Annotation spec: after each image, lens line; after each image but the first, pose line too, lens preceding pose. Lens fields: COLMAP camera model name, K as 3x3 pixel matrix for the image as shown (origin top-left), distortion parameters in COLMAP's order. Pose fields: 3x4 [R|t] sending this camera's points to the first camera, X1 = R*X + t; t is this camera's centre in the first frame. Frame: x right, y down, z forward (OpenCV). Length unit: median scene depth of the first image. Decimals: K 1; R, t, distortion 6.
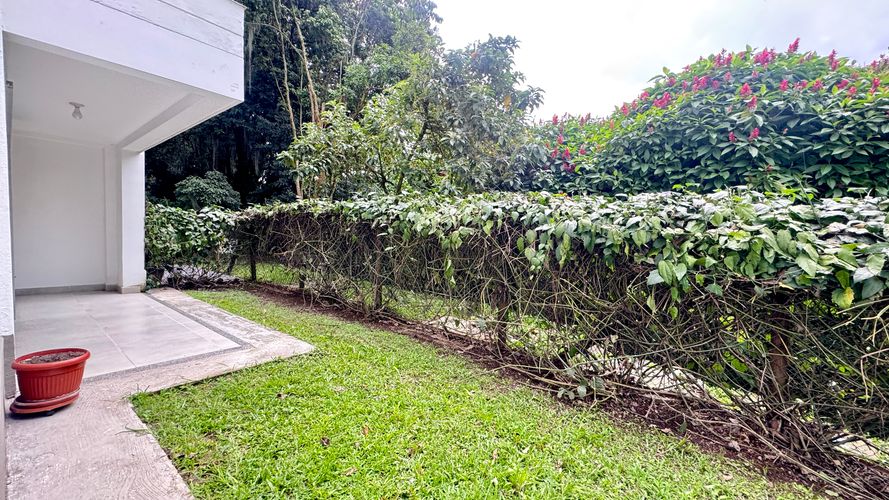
lens RADIAL K [[353.5, 0, 444.5], [0, 353.5, 250.0], [0, 0, 1]] dist [-0.001501, 0.000070]
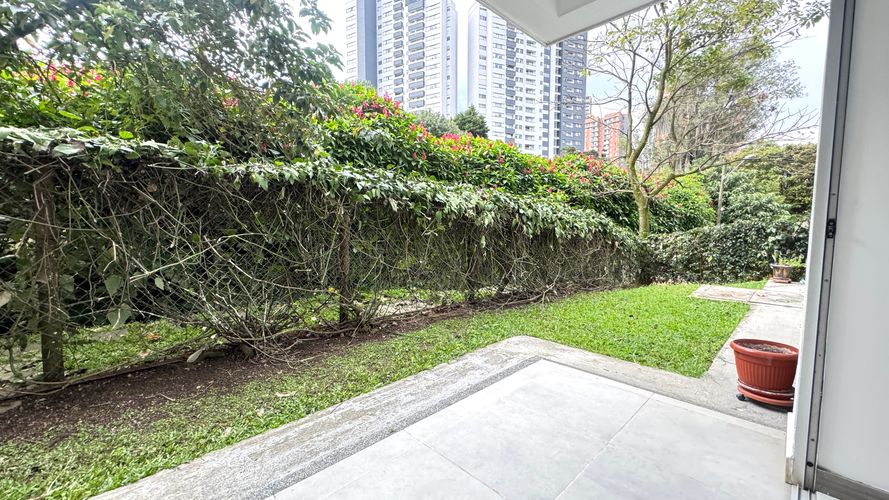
lens RADIAL K [[353.5, 0, 444.5], [0, 353.5, 250.0], [0, 0, 1]] dist [-0.001501, 0.000070]
pose [[0.119883, -0.104728, 0.987249, -1.489647], [0.046157, 0.993933, 0.099832, -0.072613], [-0.991714, 0.033601, 0.123989, 1.206868]]
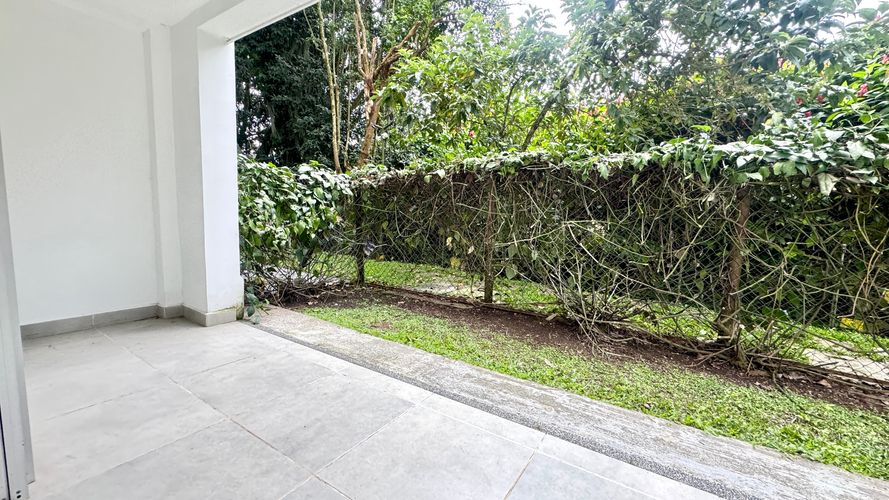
lens RADIAL K [[353.5, 0, 444.5], [0, 353.5, 250.0], [0, 0, 1]] dist [-0.001501, 0.000070]
pose [[0.994997, -0.010556, 0.099348, -1.155447], [0.004644, 0.998214, 0.059551, -0.026488], [-0.099799, -0.058792, 0.993269, 0.872854]]
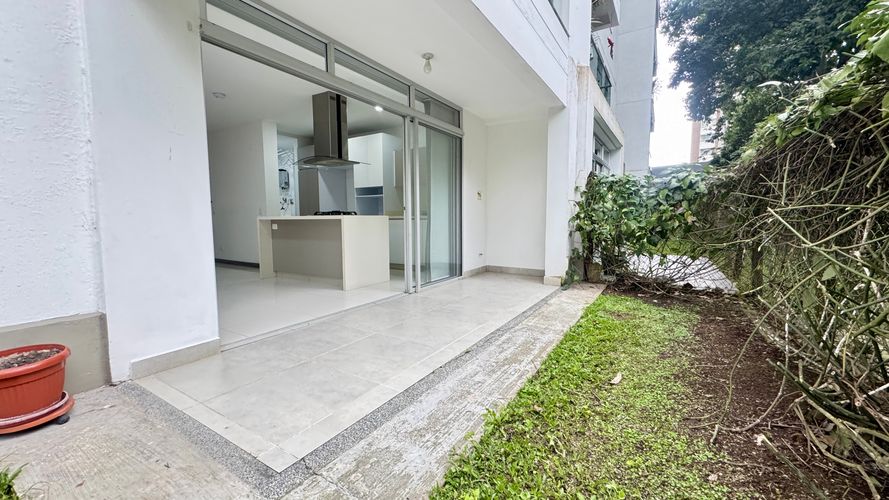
lens RADIAL K [[355.6, 0, 444.5], [0, 355.6, 250.0], [0, 0, 1]] dist [-0.001326, -0.000208]
pose [[0.123427, 0.058354, -0.990636, -0.207081], [-0.033224, 0.997953, 0.054645, 0.008002], [0.991797, 0.026168, 0.125113, 1.217605]]
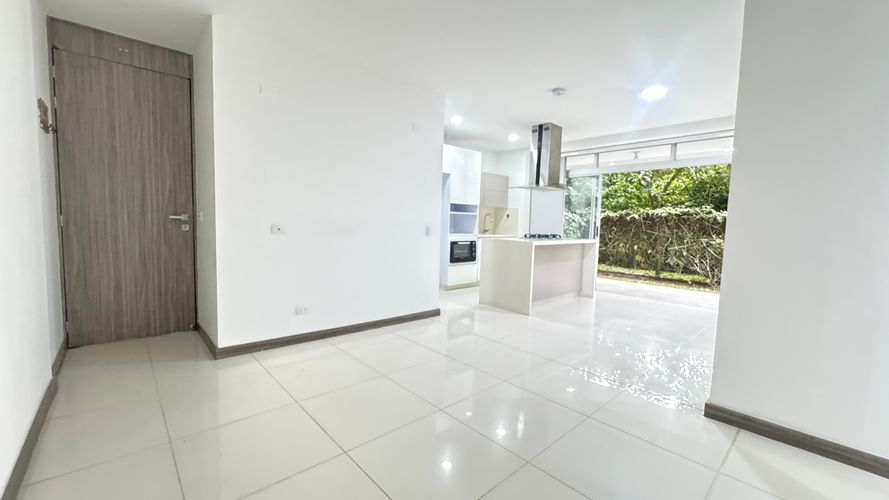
lens RADIAL K [[359.7, 0, 444.5], [0, 359.7, 250.0], [0, 0, 1]] dist [-0.001208, -0.000069]
pose [[0.988882, 0.009974, -0.148366, -2.106277], [-0.005745, 0.999566, 0.028907, -0.033142], [0.148590, -0.027733, 0.988510, -0.891814]]
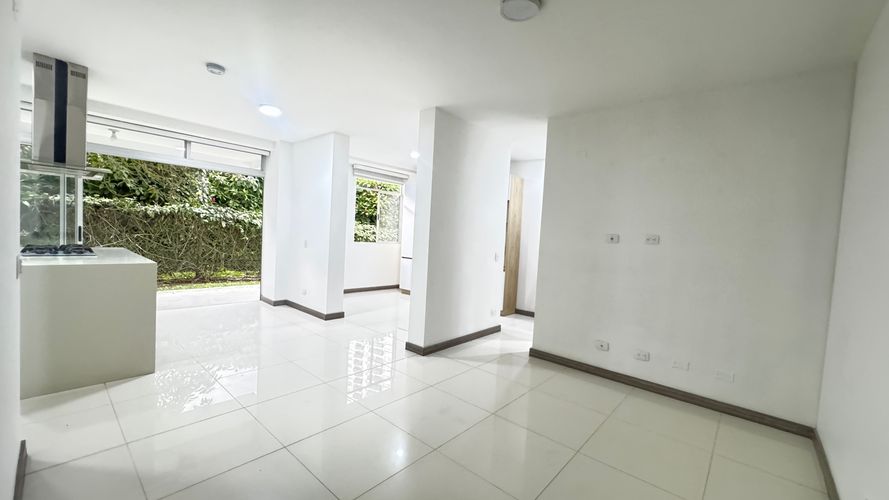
lens RADIAL K [[355.6, 0, 444.5], [0, 355.6, 250.0], [0, 0, 1]] dist [-0.001326, -0.000208]
pose [[0.048287, -0.074707, 0.996036, -2.873659], [-0.011006, 0.997099, 0.075320, -0.140320], [-0.998773, -0.014599, 0.047324, -0.250587]]
